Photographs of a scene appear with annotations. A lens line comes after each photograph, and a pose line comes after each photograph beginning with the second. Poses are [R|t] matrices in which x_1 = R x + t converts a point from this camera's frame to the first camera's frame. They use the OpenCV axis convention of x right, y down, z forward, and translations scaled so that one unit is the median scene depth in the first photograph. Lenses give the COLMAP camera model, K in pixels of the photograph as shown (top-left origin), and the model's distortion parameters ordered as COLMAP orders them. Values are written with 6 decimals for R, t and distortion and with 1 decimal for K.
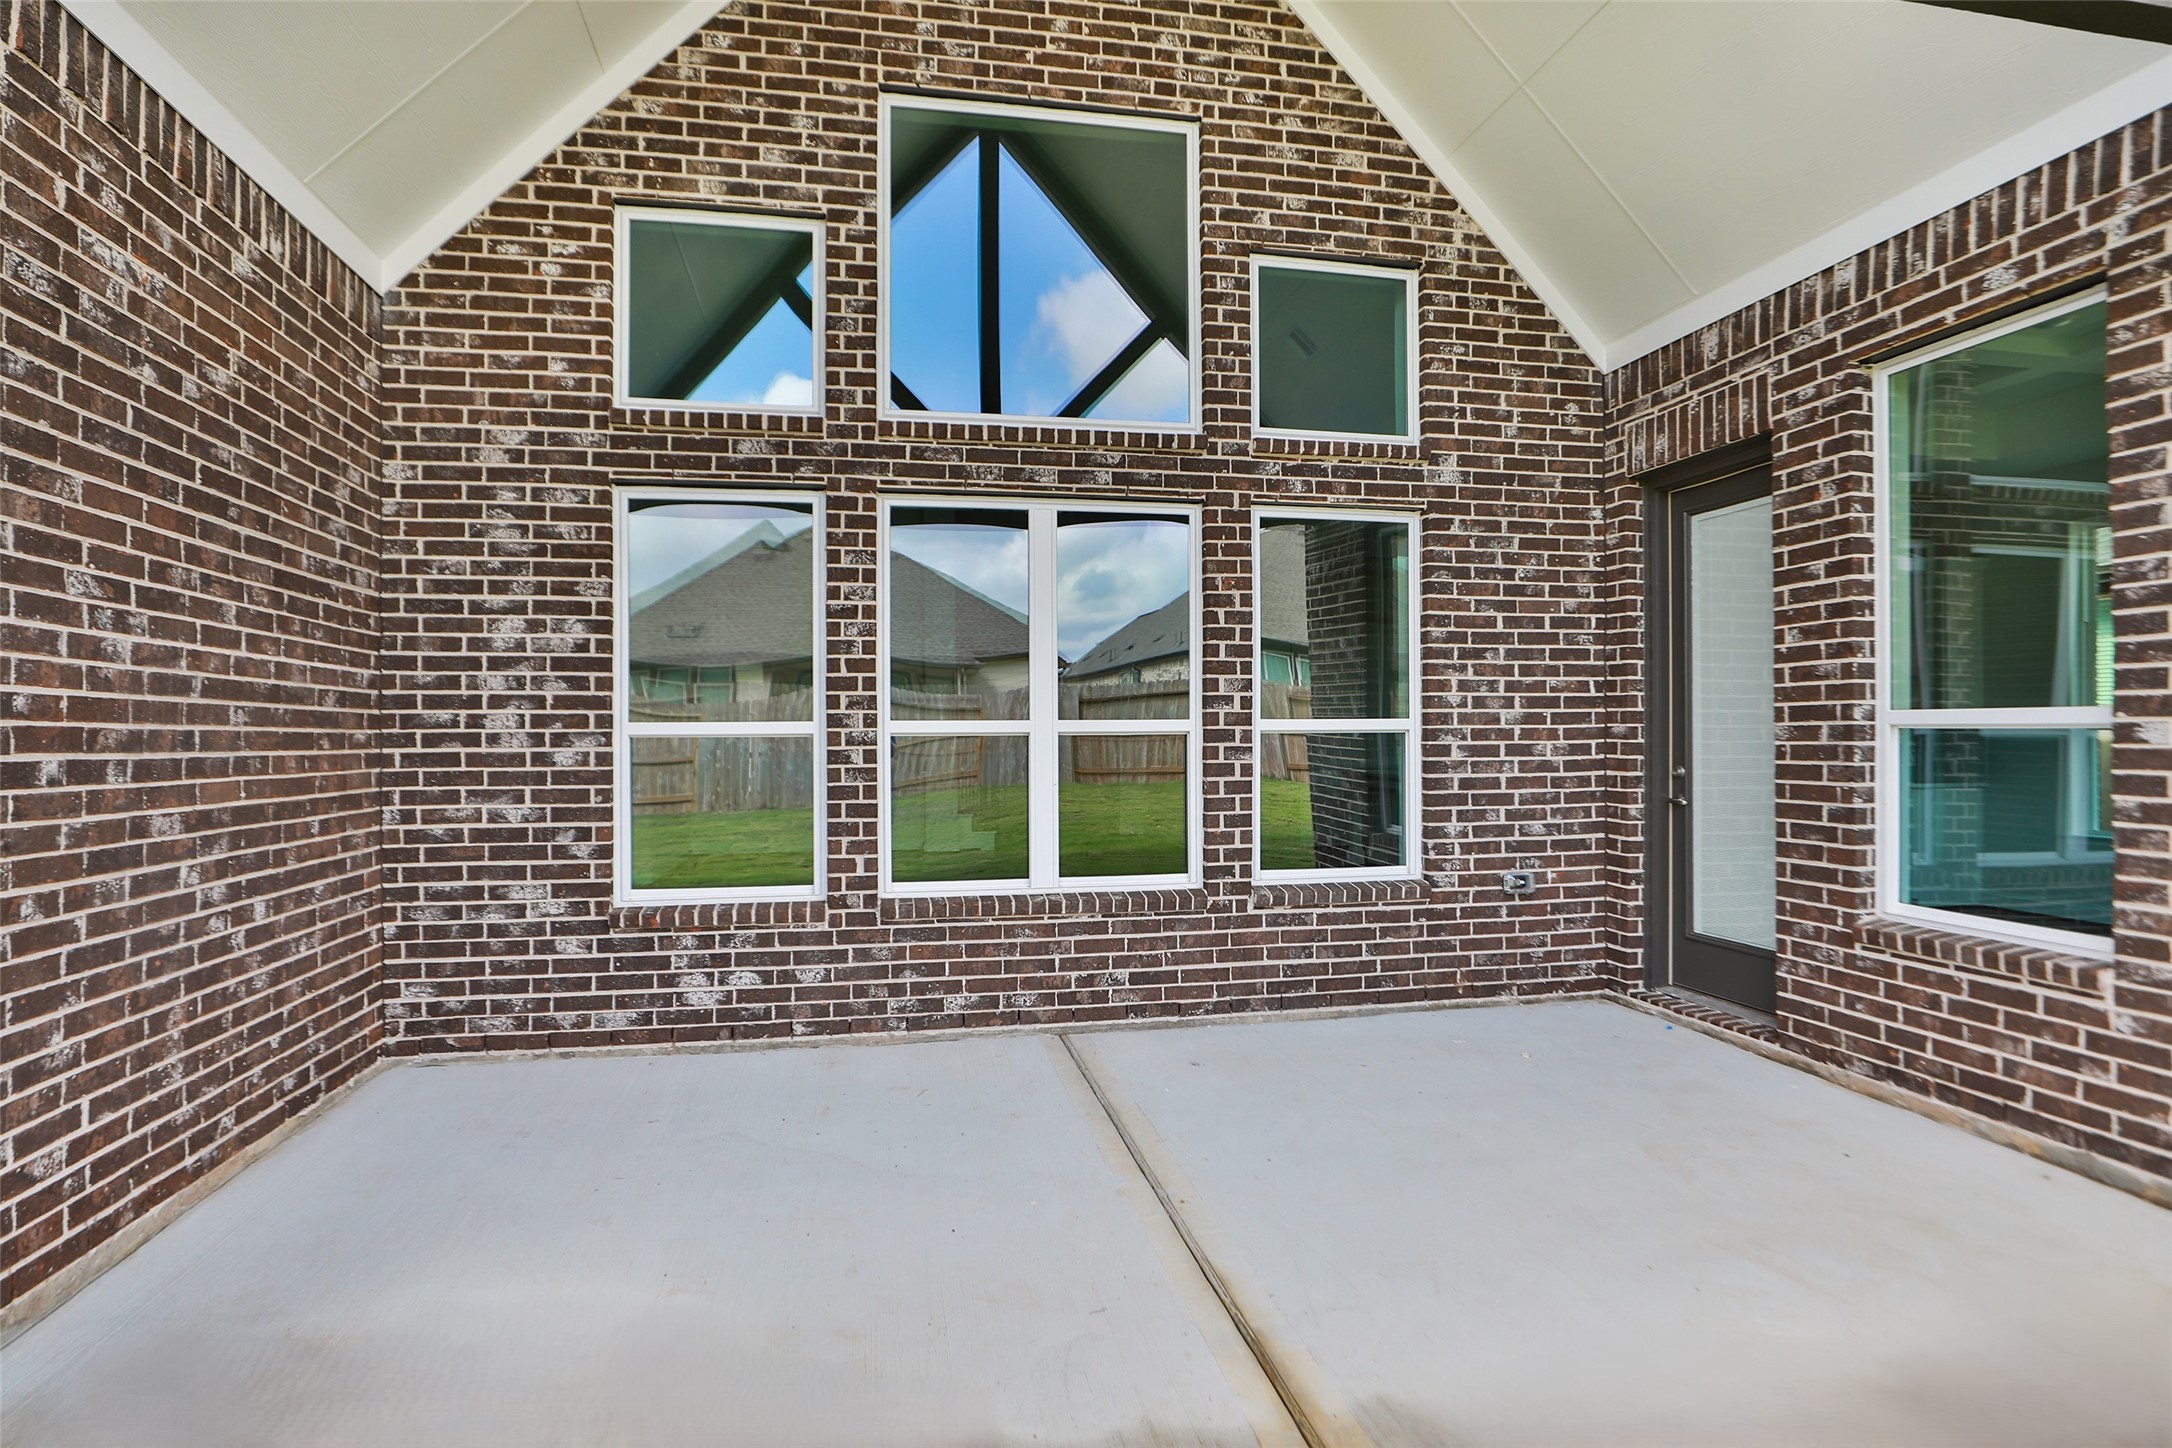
lens RADIAL K [[1093.4, 0, 1078.3], [0, 1093.4, 725.2], [0, 0, 1]] dist [-0.000409, 0.000568]
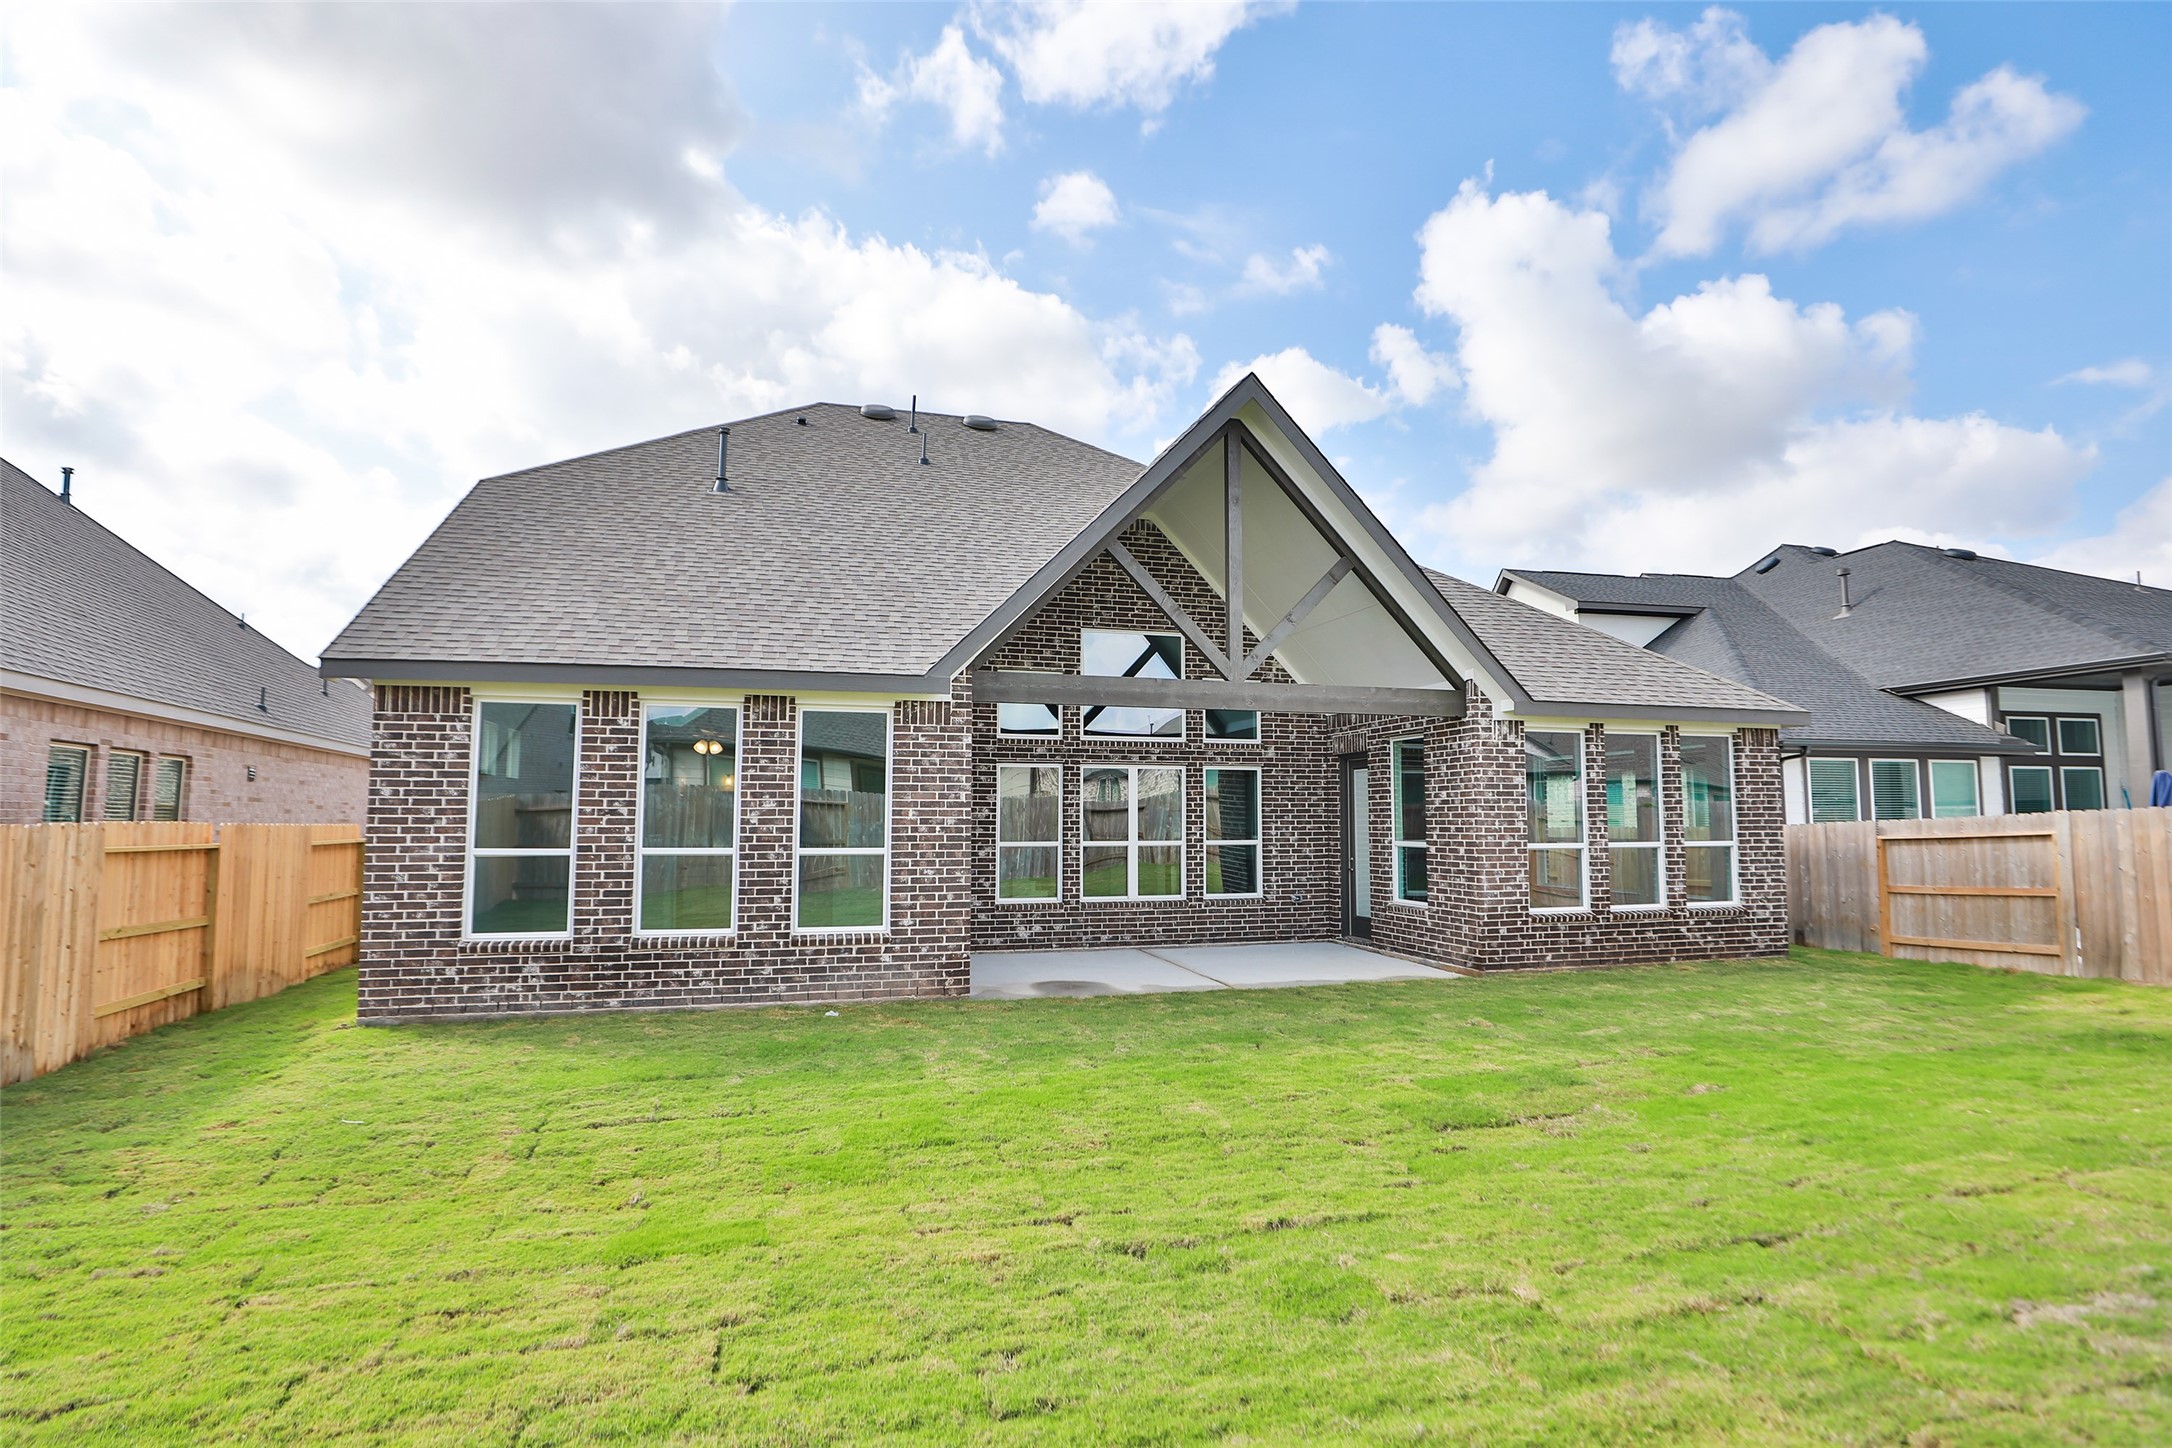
lens RADIAL K [[1030.5, 0, 1069.5], [0, 1030.5, 746.2], [0, 0, 1]] dist [0.000712, -0.000209]
pose [[0.997191, 0.010472, 0.074168, -0.428209], [-0.005524, 0.997764, -0.066610, -0.076273], [-0.074700, 0.066013, 0.995019, -1.822151]]
